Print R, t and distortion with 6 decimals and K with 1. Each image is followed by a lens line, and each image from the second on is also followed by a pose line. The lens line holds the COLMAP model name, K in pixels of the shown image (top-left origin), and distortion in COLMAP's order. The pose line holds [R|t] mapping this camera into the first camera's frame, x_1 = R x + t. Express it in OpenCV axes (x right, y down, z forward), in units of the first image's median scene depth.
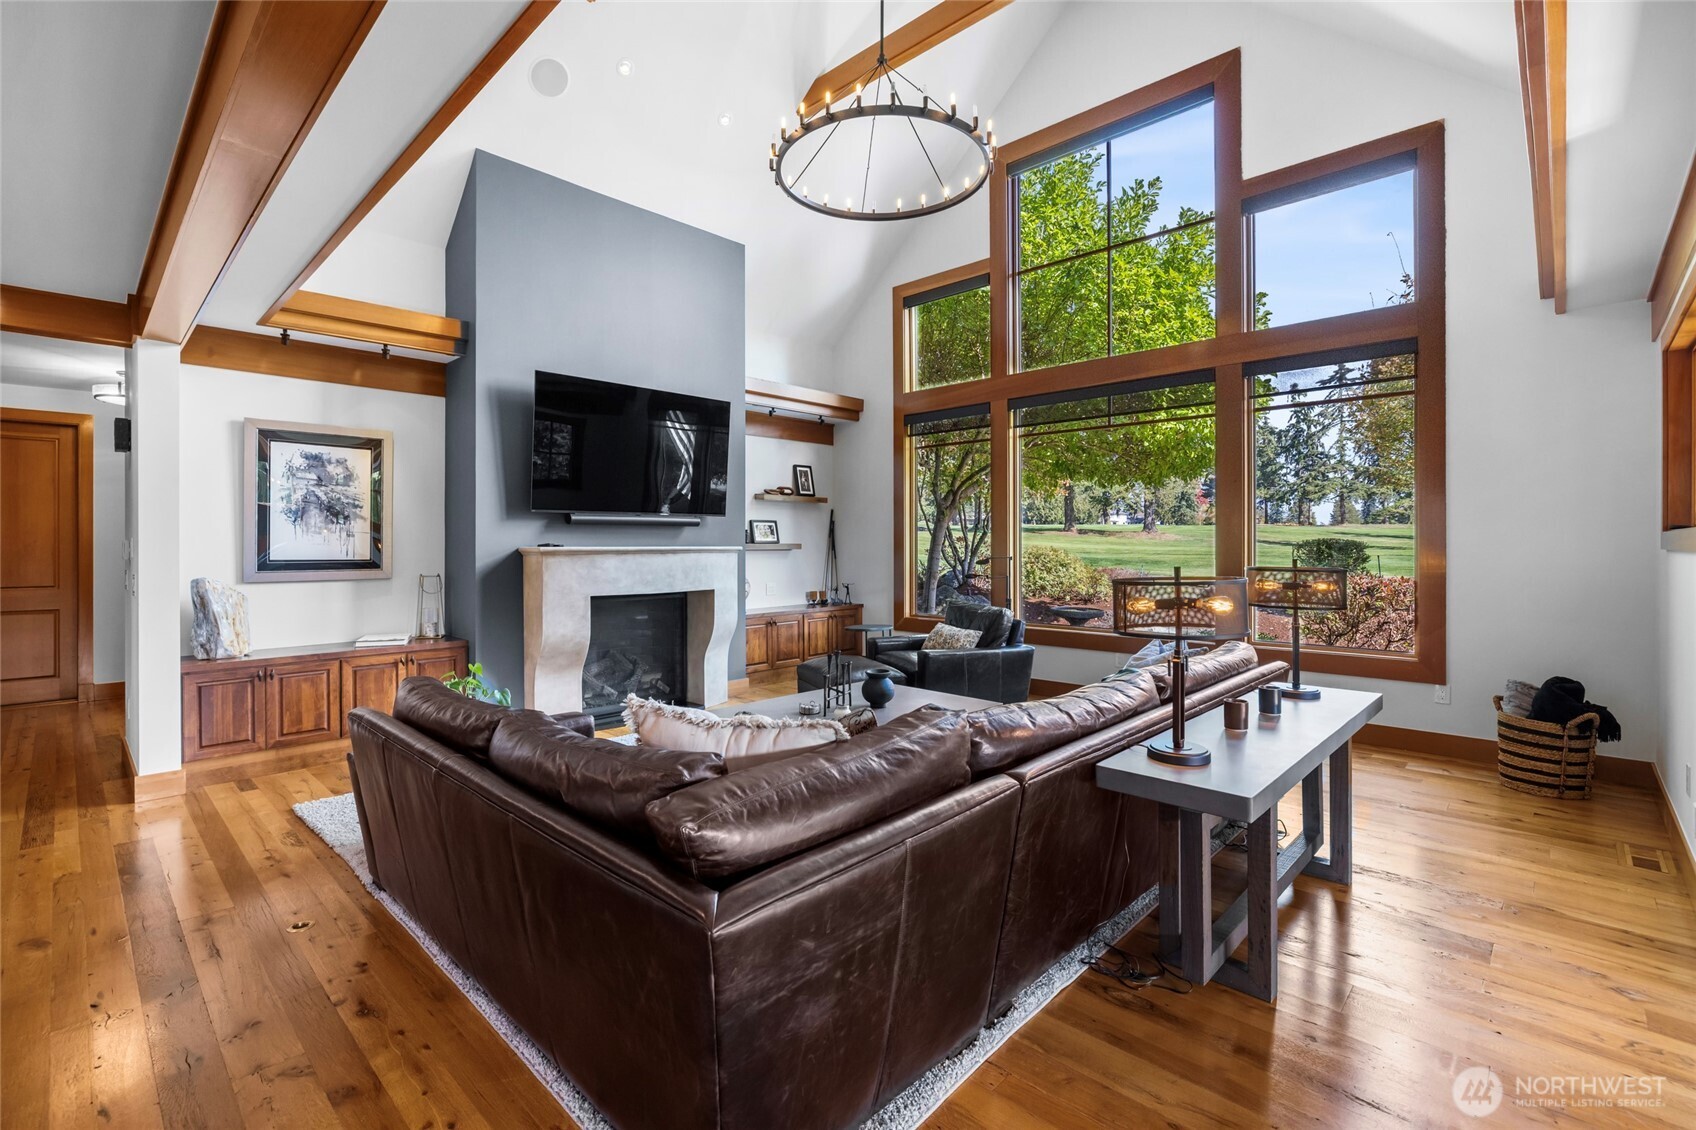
lens RADIAL K [[754.3, 0, 834.3], [0, 754.3, 549.1], [0, 0, 1]] dist [0.000919, 0.000075]
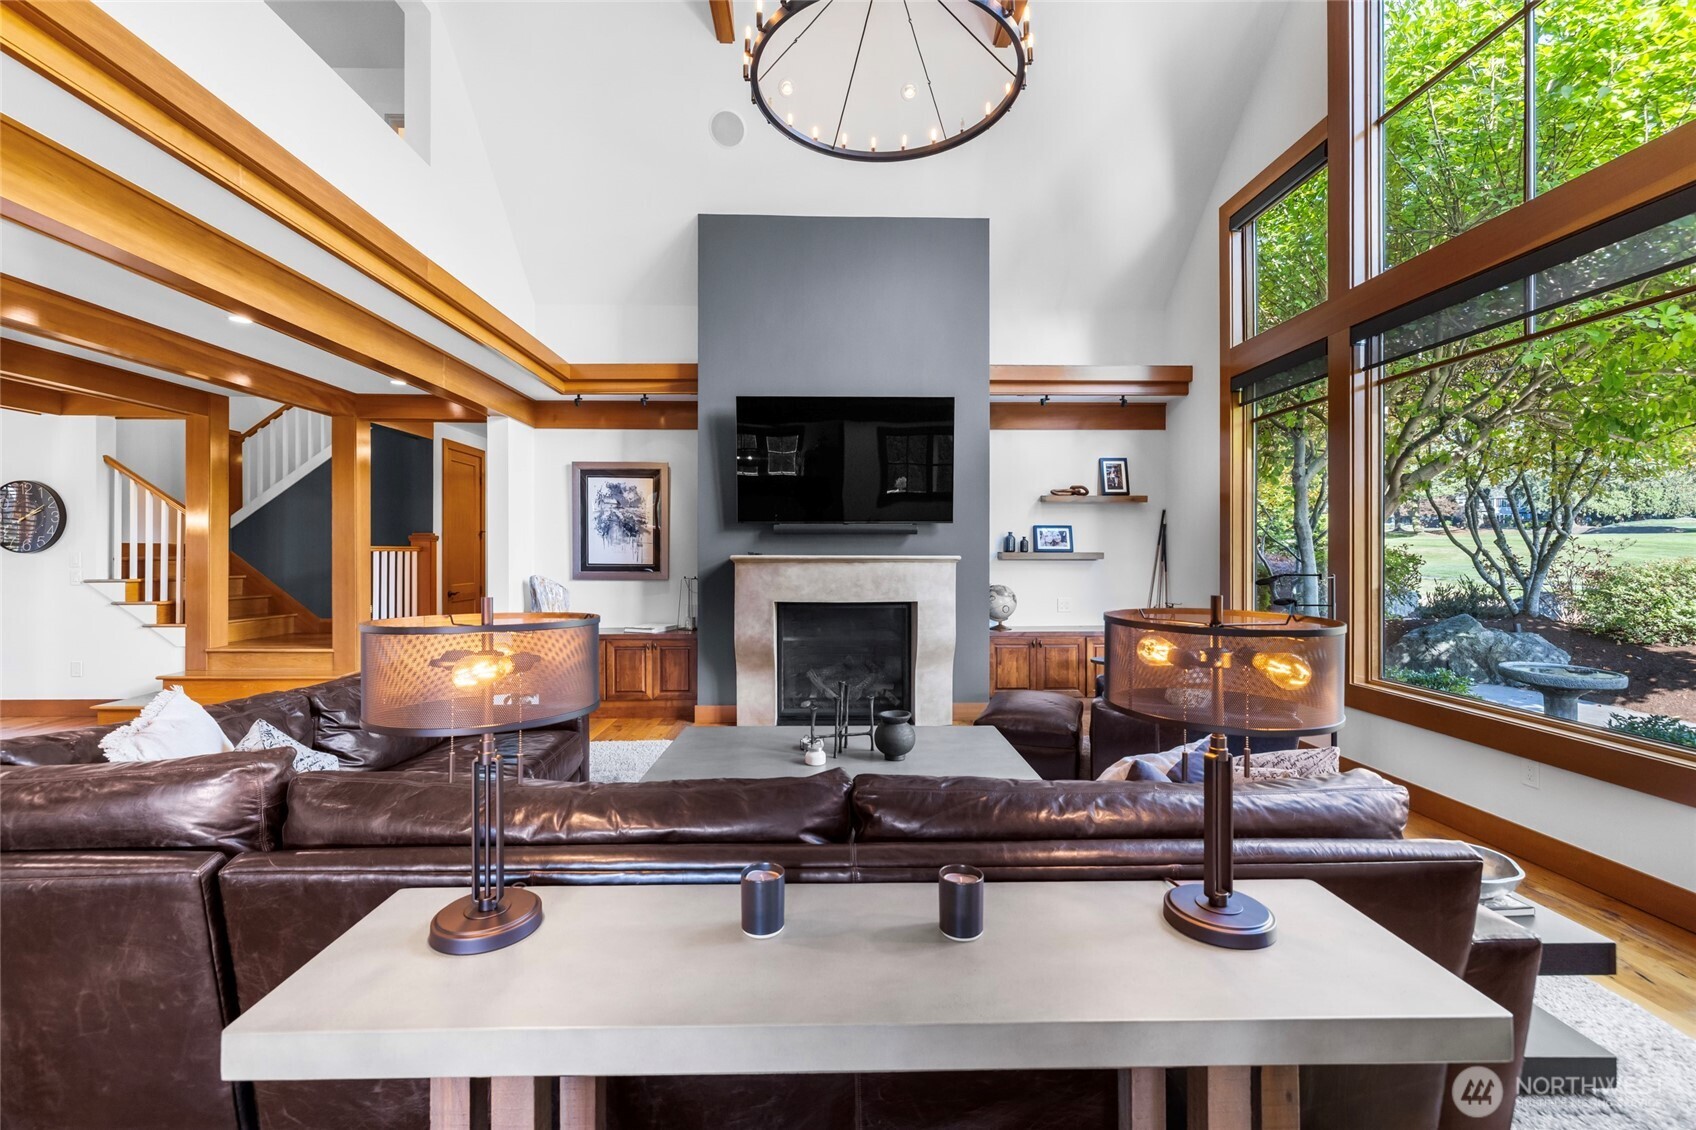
lens RADIAL K [[723.1, 0, 847.2], [0, 723.1, 559.9], [0, 0, 1]] dist [-0.000222, 0.000531]
pose [[0.718952, 0.008953, -0.695002, 0.442627], [-0.006575, 0.999960, 0.006080, -0.003124], [0.695029, 0.000199, 0.718982, 0.332003]]
